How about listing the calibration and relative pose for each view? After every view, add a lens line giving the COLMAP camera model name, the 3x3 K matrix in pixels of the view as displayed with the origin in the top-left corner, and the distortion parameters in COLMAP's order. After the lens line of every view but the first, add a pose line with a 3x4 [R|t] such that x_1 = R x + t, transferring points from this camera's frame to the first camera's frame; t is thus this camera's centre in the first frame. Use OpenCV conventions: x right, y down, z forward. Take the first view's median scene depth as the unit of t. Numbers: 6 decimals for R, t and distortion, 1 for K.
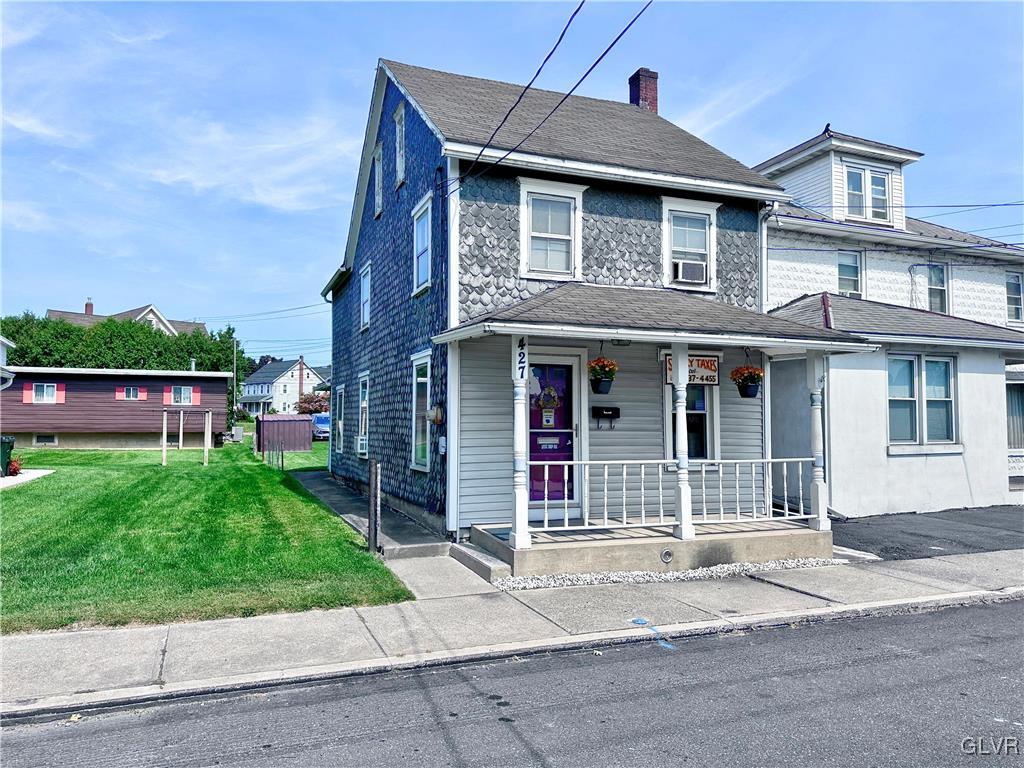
lens RADIAL K [[703.7, 0, 512.0], [0, 703.7, 384.0], [0, 0, 1]] dist [0.130983, -0.169244]
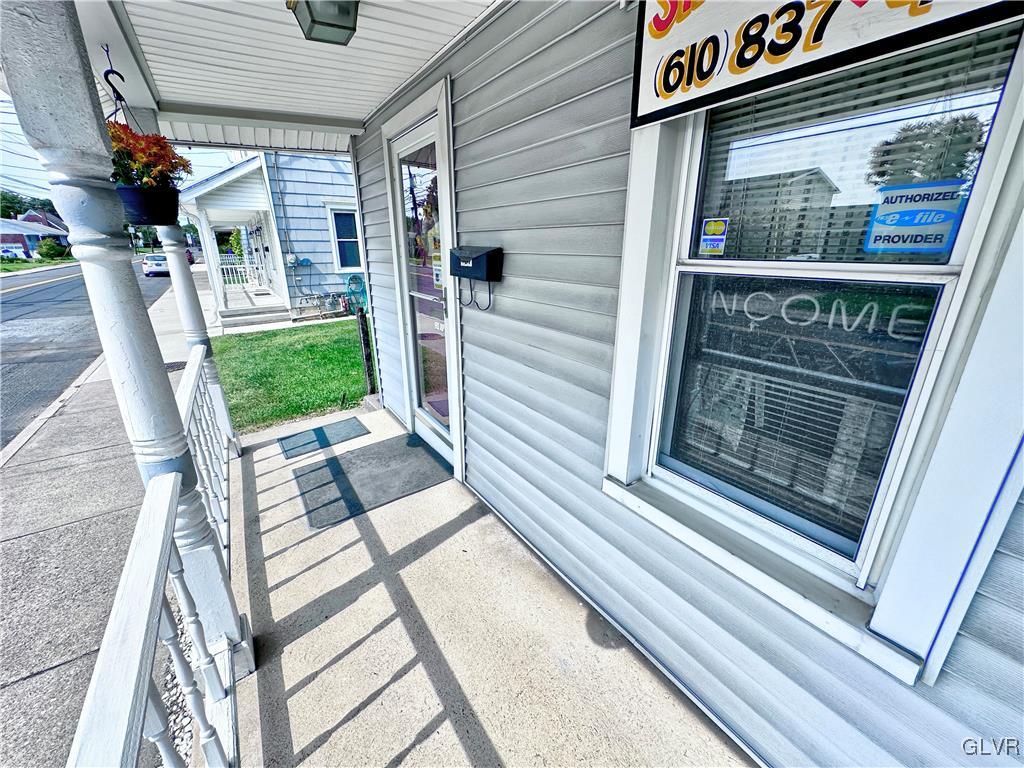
lens RADIAL K [[409.5, 0, 512.0], [0, 409.5, 384.0], [0, 0, 1]] dist [-0.001620, -0.000131]
pose [[0.217552, 0.309720, -0.925605, 0.326372], [0.066009, 0.941479, 0.330546, 0.028035], [0.973814, -0.133010, 0.184376, 0.887422]]
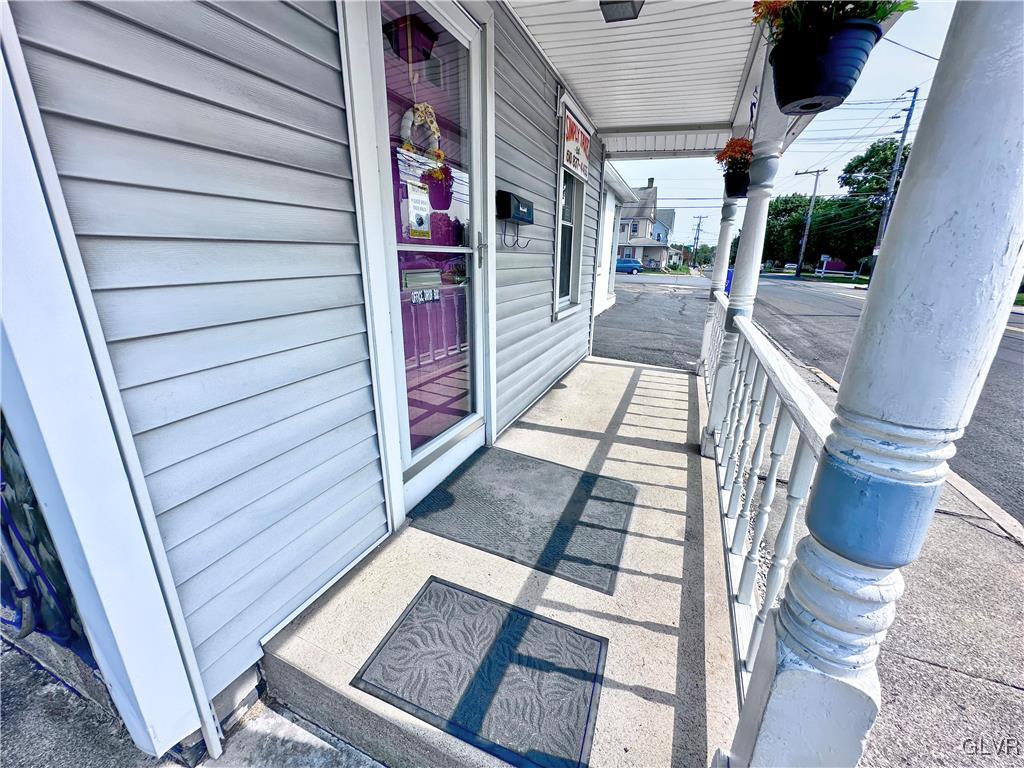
lens RADIAL K [[409.5, 0, 512.0], [0, 409.5, 384.0], [0, 0, 1]] dist [-0.001620, -0.000131]
pose [[0.698378, -0.208753, 0.684610, -0.063440], [-0.052278, 0.939088, 0.339678, 0.051941], [-0.713818, -0.273014, 0.644925, 0.734234]]
